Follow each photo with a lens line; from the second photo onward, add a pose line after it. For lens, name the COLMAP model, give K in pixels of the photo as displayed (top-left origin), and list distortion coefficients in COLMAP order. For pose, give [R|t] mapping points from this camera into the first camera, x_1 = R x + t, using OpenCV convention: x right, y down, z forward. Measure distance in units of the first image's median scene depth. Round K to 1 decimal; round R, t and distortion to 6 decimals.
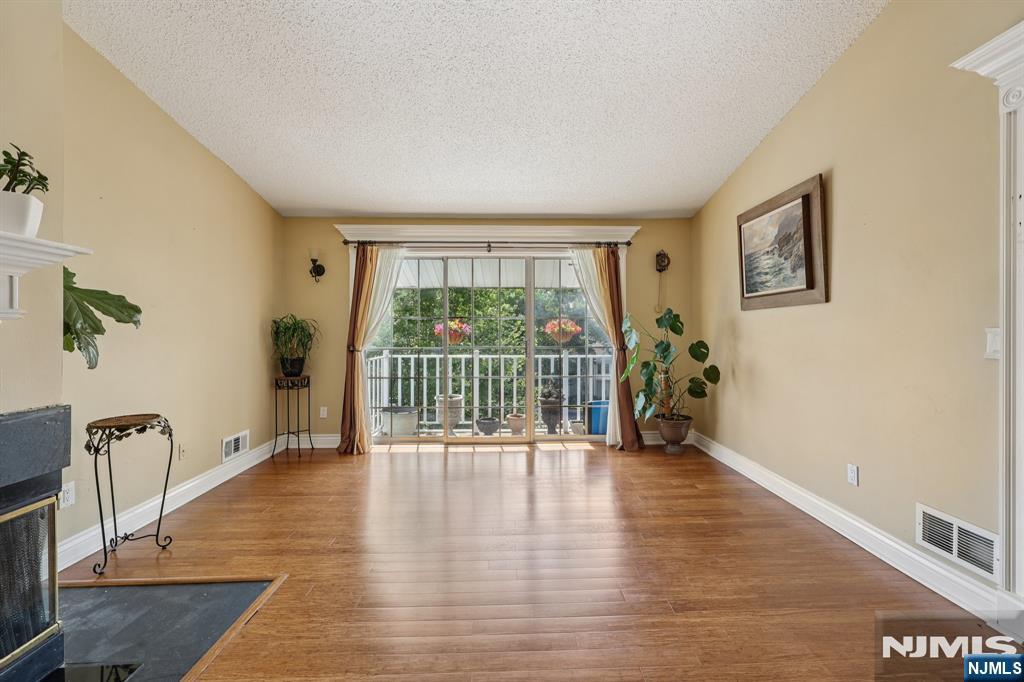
lens RADIAL K [[418.4, 0, 522.9], [0, 418.4, 338.3], [0, 0, 1]] dist [-0.001282, -0.000212]
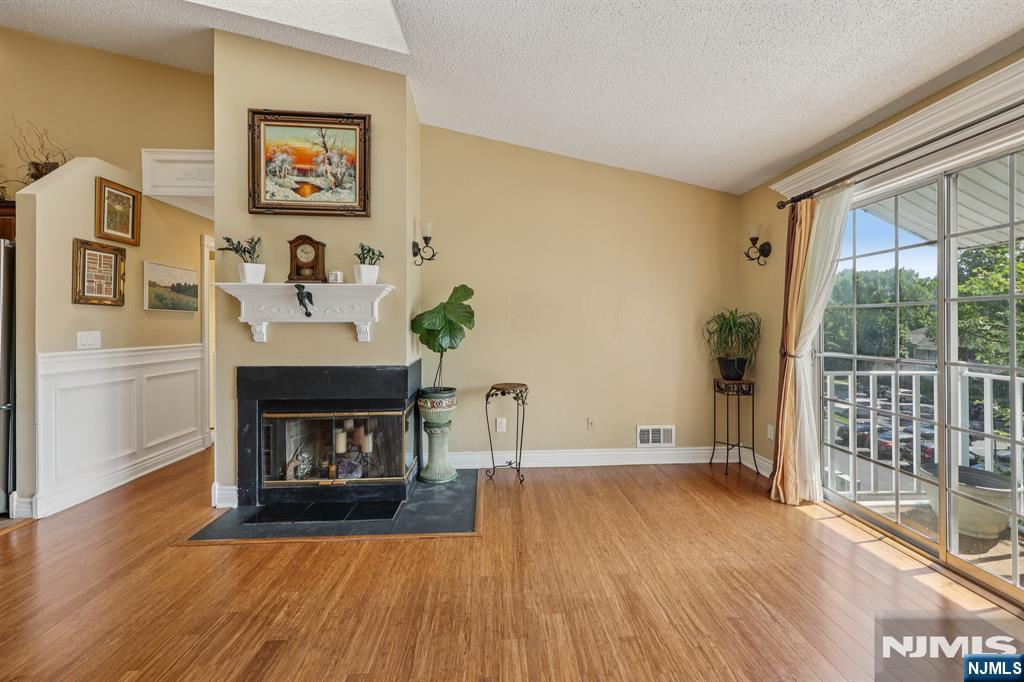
lens RADIAL K [[418.4, 0, 522.9], [0, 418.4, 338.3], [0, 0, 1]] dist [-0.001282, -0.000212]
pose [[0.024481, 0.029502, -0.999265, 0.346778], [-0.020664, 0.999366, 0.028999, -0.012366], [0.999487, 0.019939, 0.025075, 0.634946]]
